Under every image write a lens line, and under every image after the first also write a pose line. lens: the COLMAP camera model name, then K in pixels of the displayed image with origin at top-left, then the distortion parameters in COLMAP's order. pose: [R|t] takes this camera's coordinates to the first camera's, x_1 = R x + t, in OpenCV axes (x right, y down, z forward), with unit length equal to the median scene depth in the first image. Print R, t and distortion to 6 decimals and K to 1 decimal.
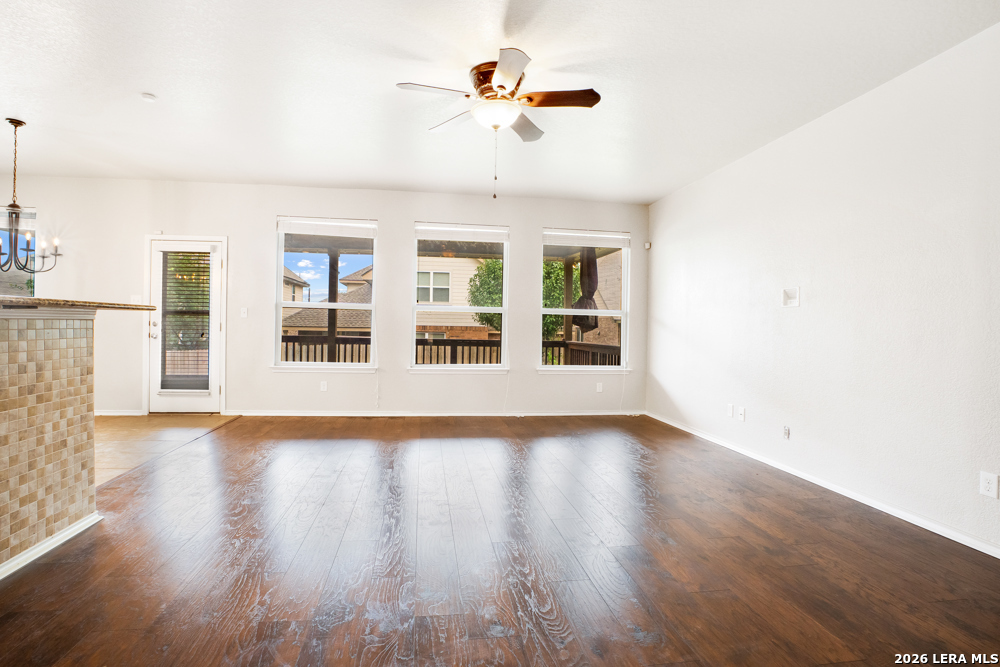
lens RADIAL K [[502.4, 0, 488.8], [0, 502.4, 331.3], [0, 0, 1]] dist [-0.061764, 0.026309]
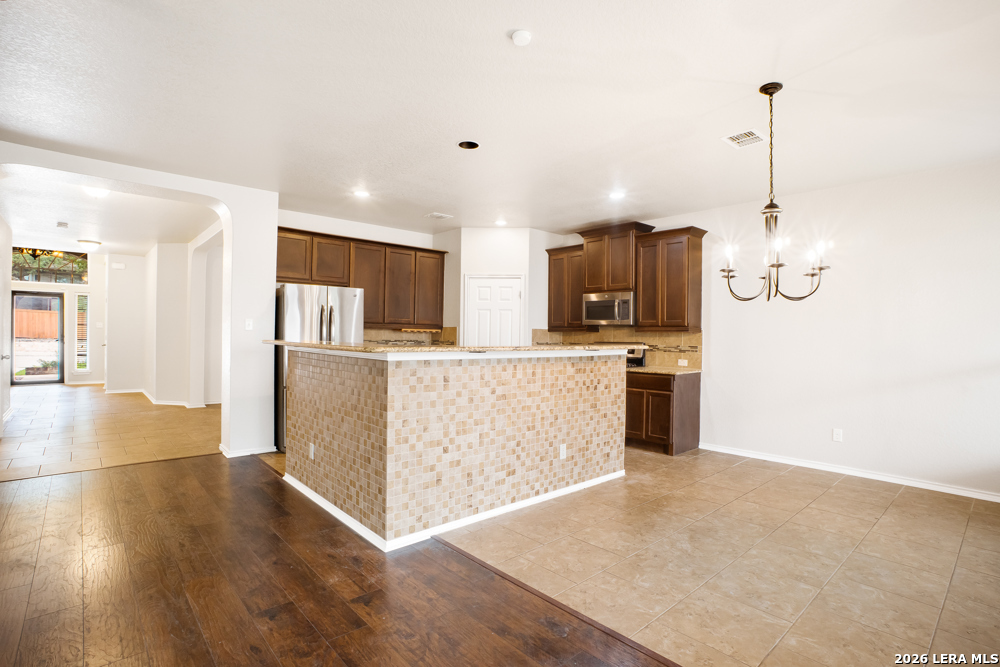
lens RADIAL K [[485.2, 0, 493.5], [0, 485.2, 333.6], [0, 0, 1]] dist [-0.073740, 0.025910]
pose [[-0.829295, -0.034209, -0.557763, -0.182958], [-0.036903, 0.999298, -0.006420, -0.037747], [0.557591, 0.015259, -0.829975, 0.890614]]
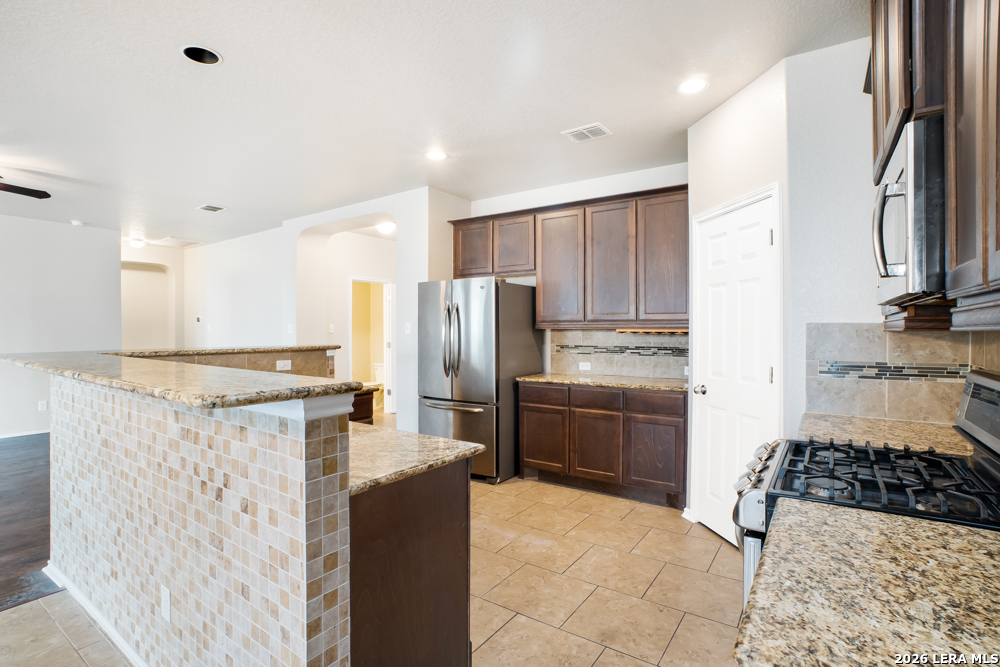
lens RADIAL K [[485.2, 0, 493.5], [0, 485.2, 333.6], [0, 0, 1]] dist [-0.073740, 0.025910]
pose [[-0.739205, -0.028148, 0.672892, -0.943836], [-0.010220, 0.999480, 0.030582, -0.060028], [-0.673403, 0.015729, -0.739109, 0.486358]]
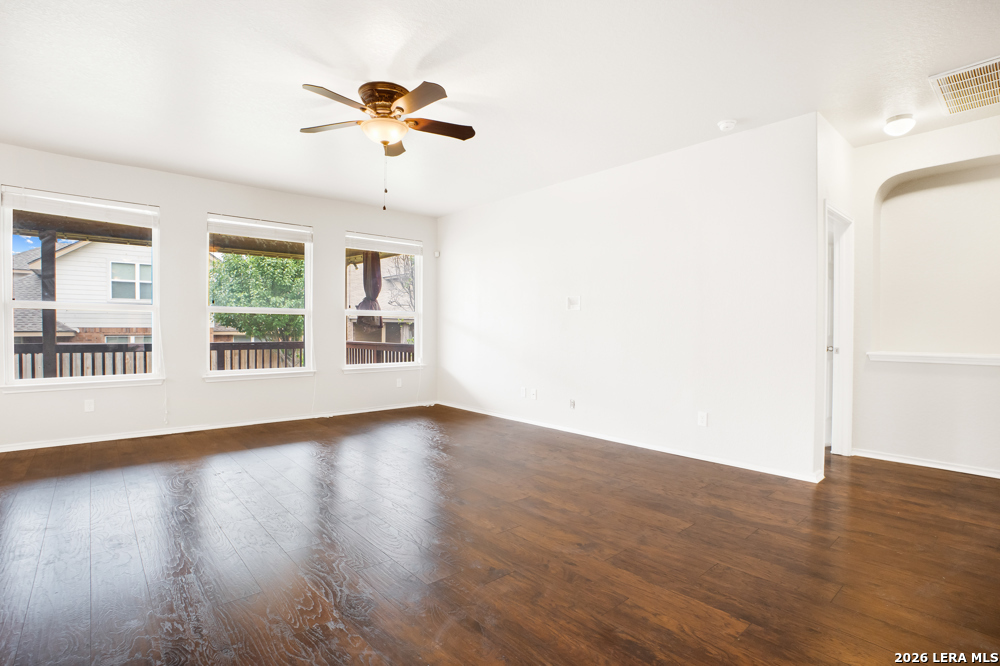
lens RADIAL K [[493.8, 0, 495.4], [0, 493.8, 337.8], [0, 0, 1]] dist [-0.071372, 0.027662]
pose [[0.837207, -0.025836, 0.546275, -0.191621], [0.016844, 0.999628, 0.021463, -0.004771], [-0.546626, -0.008767, 0.837331, -0.006613]]
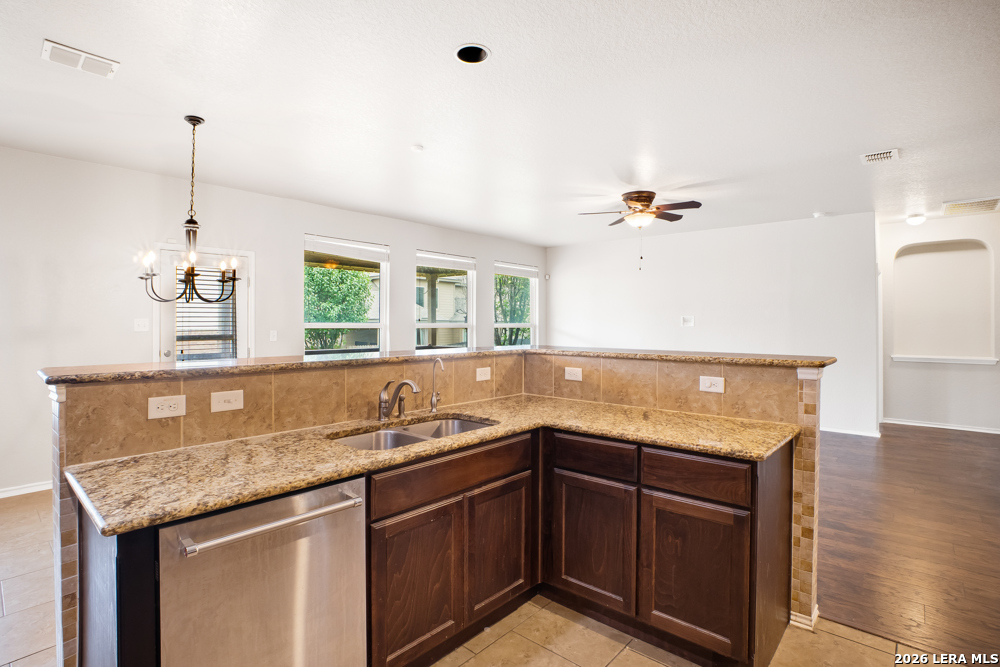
lens RADIAL K [[493.8, 0, 495.4], [0, 493.8, 338.3], [0, 0, 1]] dist [-0.071372, 0.027662]
pose [[0.754170, -0.039753, 0.655475, -0.749249], [0.020400, 0.999103, 0.037121, -0.056061], [-0.656363, -0.014624, 0.754304, 0.040914]]
